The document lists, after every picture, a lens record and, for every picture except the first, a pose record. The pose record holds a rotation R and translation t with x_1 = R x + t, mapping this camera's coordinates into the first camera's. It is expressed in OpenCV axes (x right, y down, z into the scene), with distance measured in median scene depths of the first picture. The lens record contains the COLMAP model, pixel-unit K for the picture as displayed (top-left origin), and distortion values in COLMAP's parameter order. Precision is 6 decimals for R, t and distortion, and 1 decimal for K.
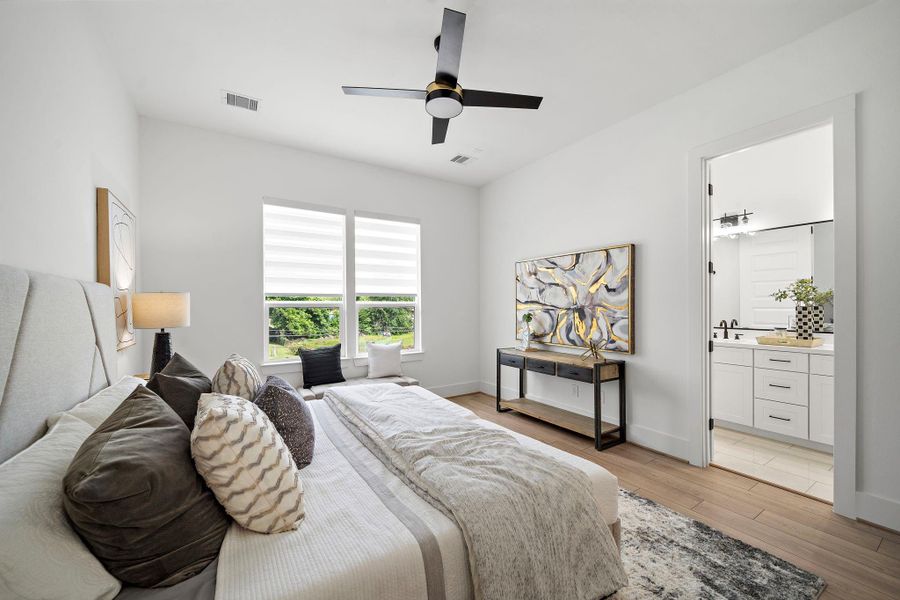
lens RADIAL K [[350.1, 0, 443.8], [0, 350.1, 305.6], [0, 0, 1]] dist [0.000943, -0.001131]
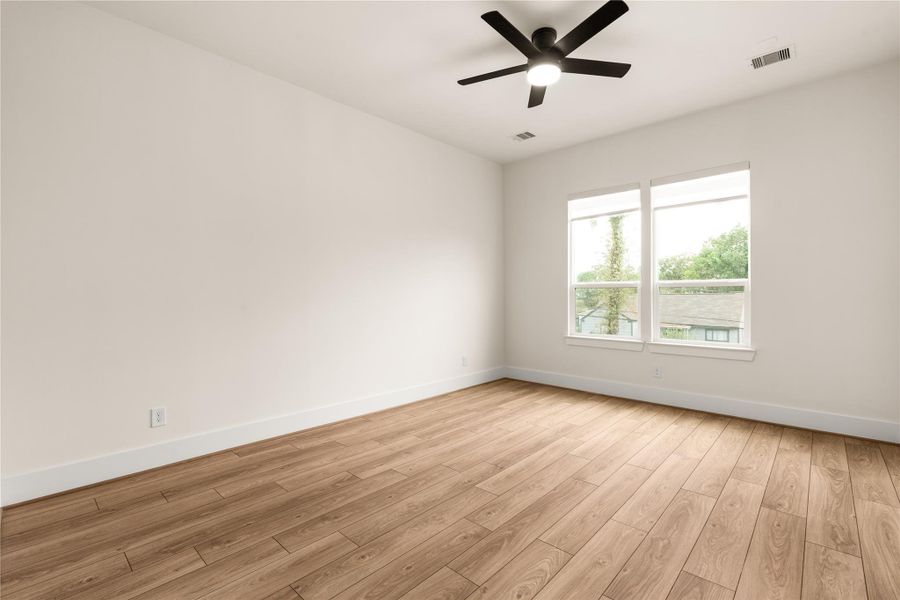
lens RADIAL K [[404.5, 0, 453.8], [0, 404.5, 297.6], [0, 0, 1]] dist [-0.007580, 0.003435]
pose [[0.271104, 0.010080, -0.962497, 0.699881], [0.004469, 0.999921, 0.011730, 0.018569], [0.962540, -0.007482, 0.271037, 0.256255]]
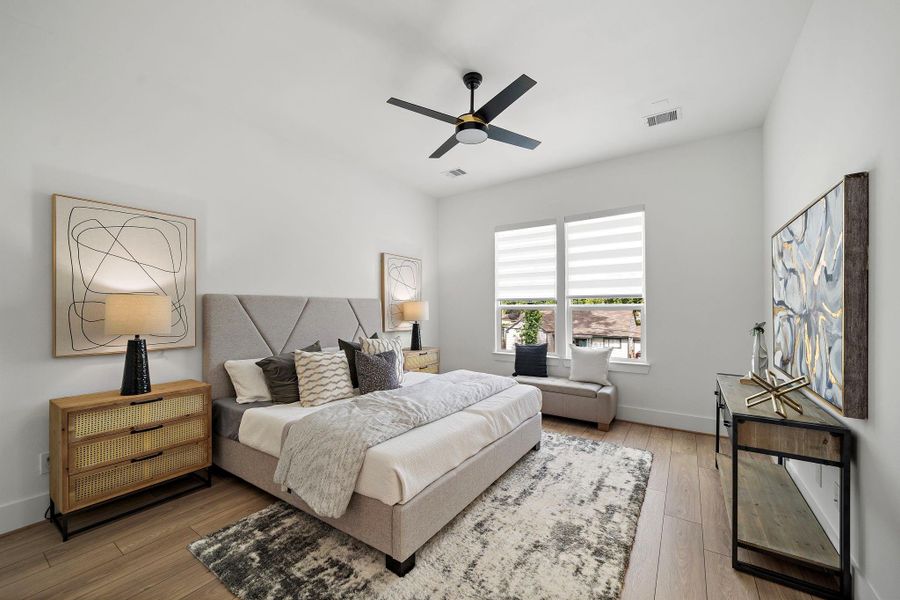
lens RADIAL K [[350.1, 0, 447.1], [0, 350.1, 308.8], [0, 0, 1]] dist [0.000943, -0.001131]
pose [[0.402582, 0.002713, -0.915380, 0.639164], [0.002255, 0.999990, 0.003956, -0.004201], [0.915381, -0.003657, 0.402572, 0.292666]]
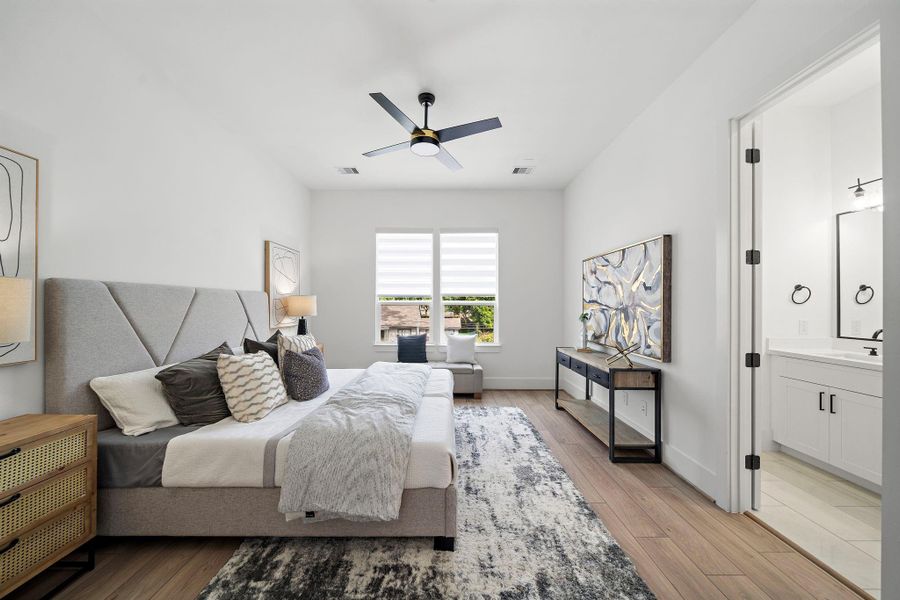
lens RADIAL K [[321.0, 0, 442.8], [0, 321.0, 302.9], [0, 0, 1]] dist [-0.000313, -0.000323]
pose [[0.843202, 0.004661, -0.537577, 0.431021], [-0.006257, 0.999980, -0.001144, -0.002700], [0.537560, 0.004329, 0.843214, 0.032808]]
